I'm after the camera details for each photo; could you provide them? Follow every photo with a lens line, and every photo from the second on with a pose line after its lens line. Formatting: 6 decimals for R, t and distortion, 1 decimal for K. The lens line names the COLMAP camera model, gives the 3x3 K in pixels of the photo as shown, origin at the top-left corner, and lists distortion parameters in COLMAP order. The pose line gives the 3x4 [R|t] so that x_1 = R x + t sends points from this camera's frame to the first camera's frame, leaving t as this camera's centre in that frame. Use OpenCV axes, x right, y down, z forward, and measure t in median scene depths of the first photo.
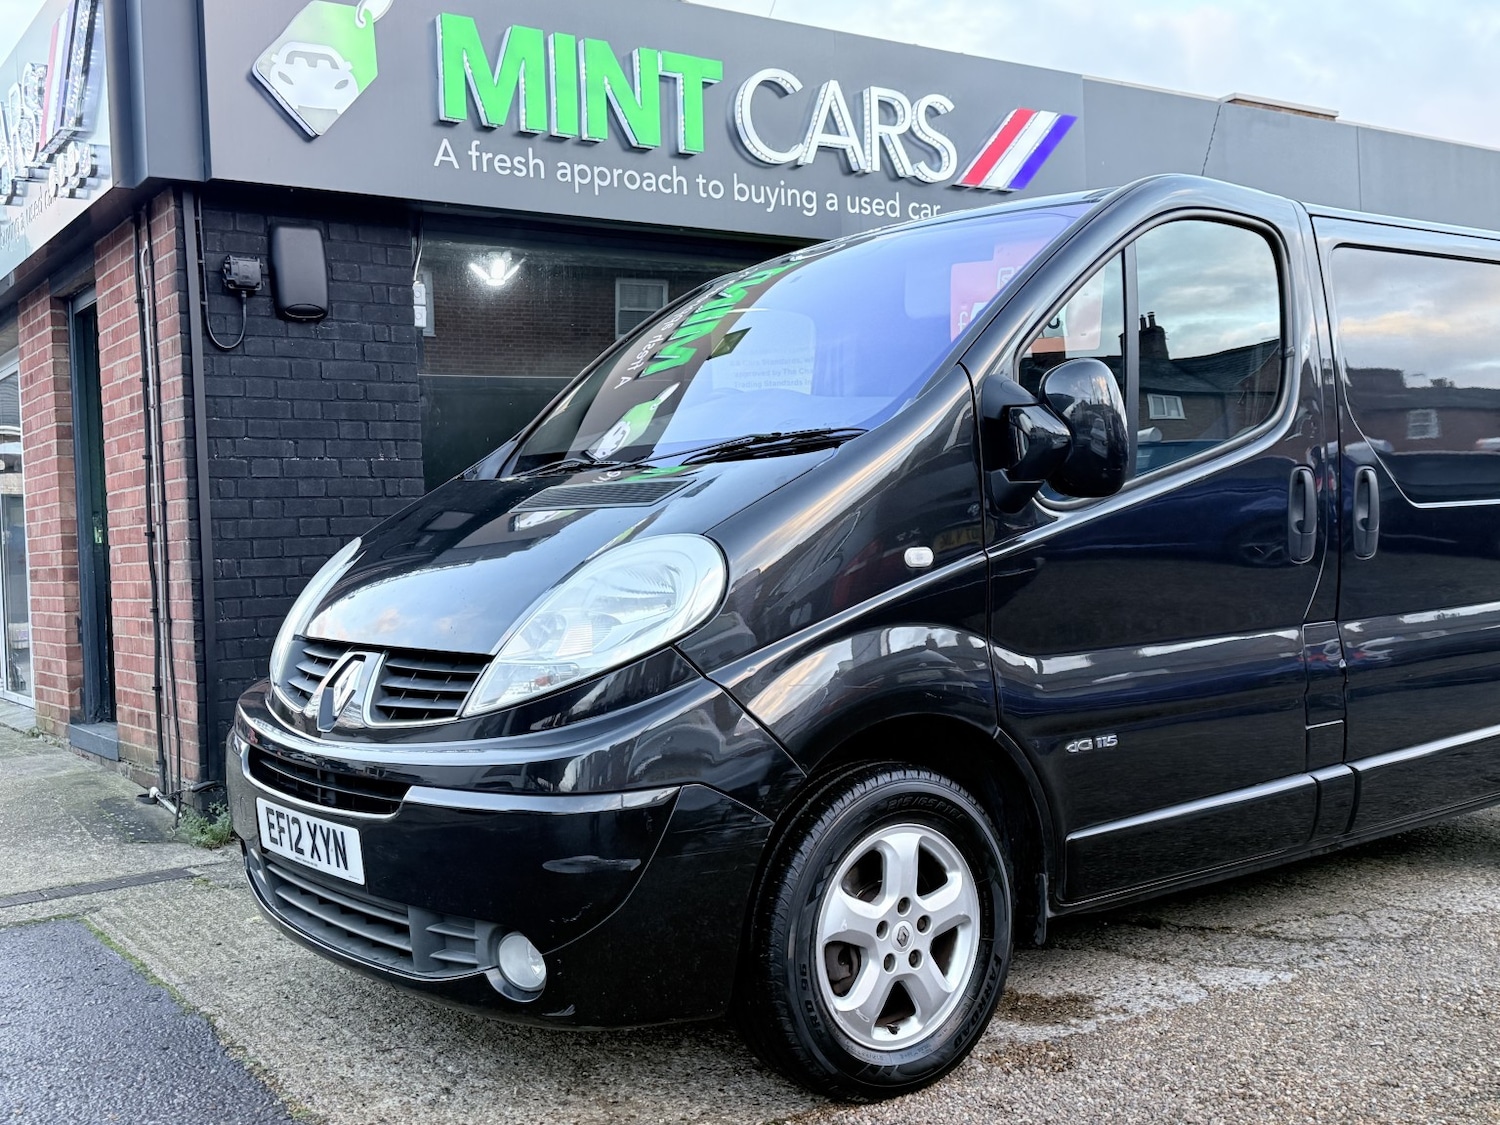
lens RADIAL K [[1600.0, 0, 754.2], [0, 1600.0, 567.3], [0, 0, 1]] dist [0.205447, -0.486013]
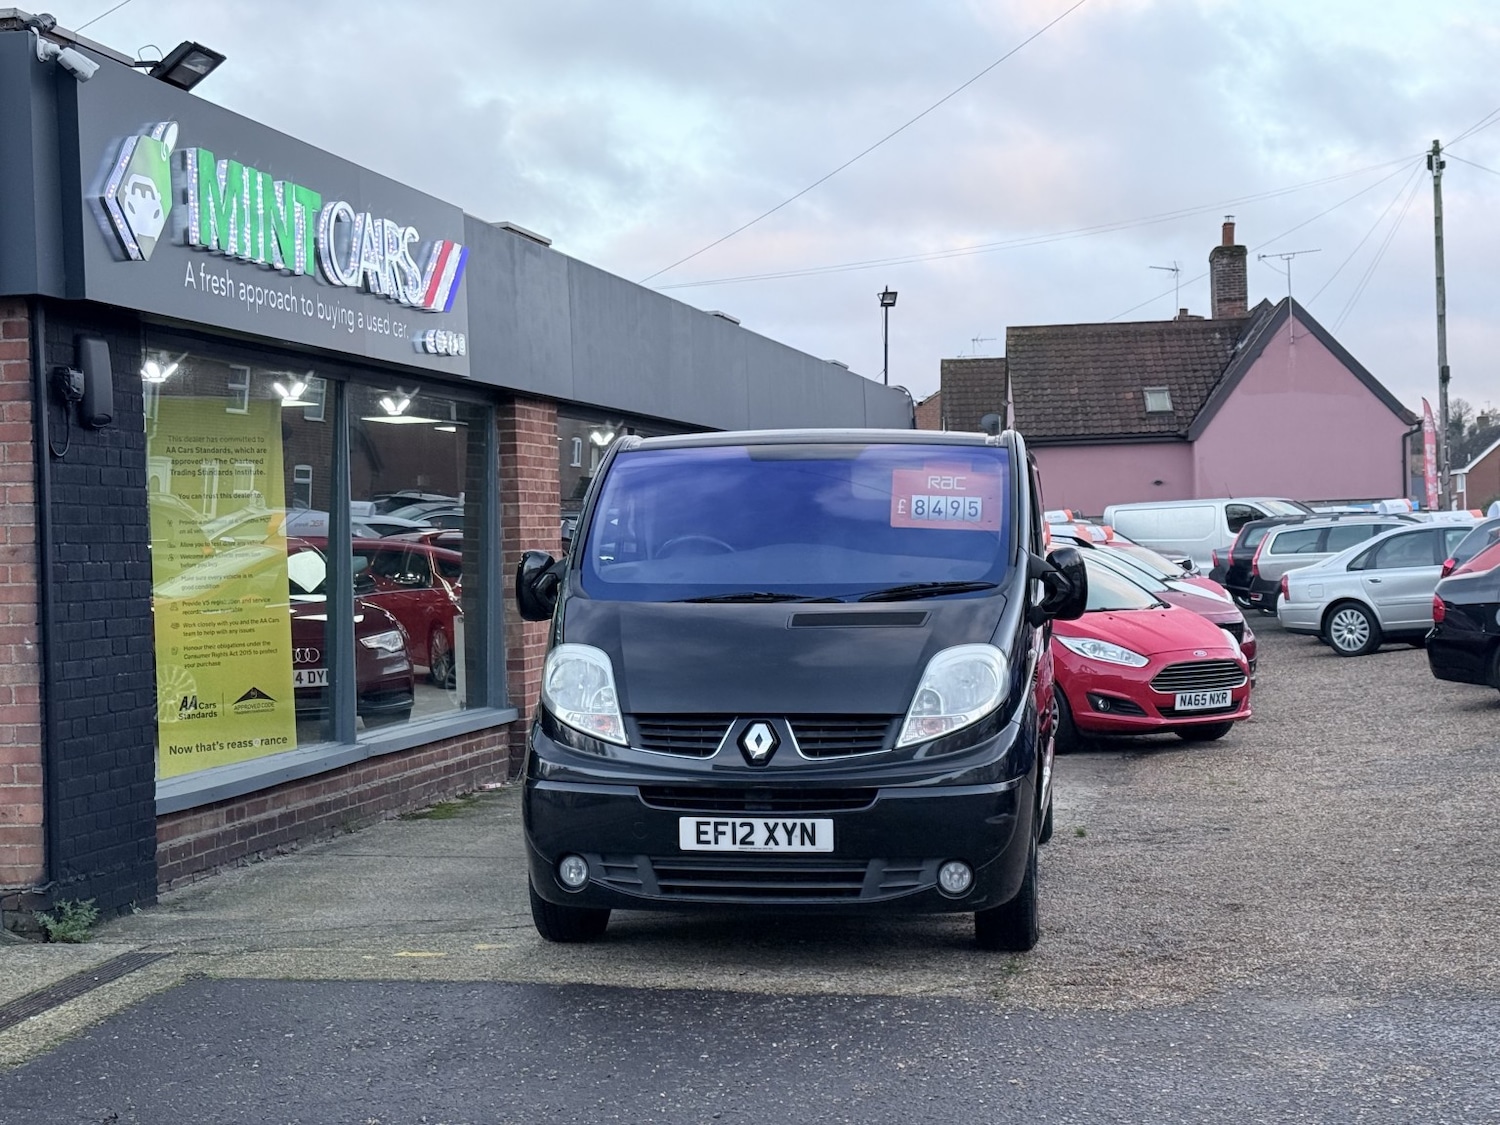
lens RADIAL K [[2322.0, 0, 750.0], [0, 2322.0, 562.5], [0, 0, 1]] dist [0.143006, -0.047083]
pose [[0.720870, 0.012615, 0.692955, -1.282668], [0.011195, 0.999492, -0.029842, -0.023030], [-0.692979, 0.029270, 0.720363, -0.453671]]
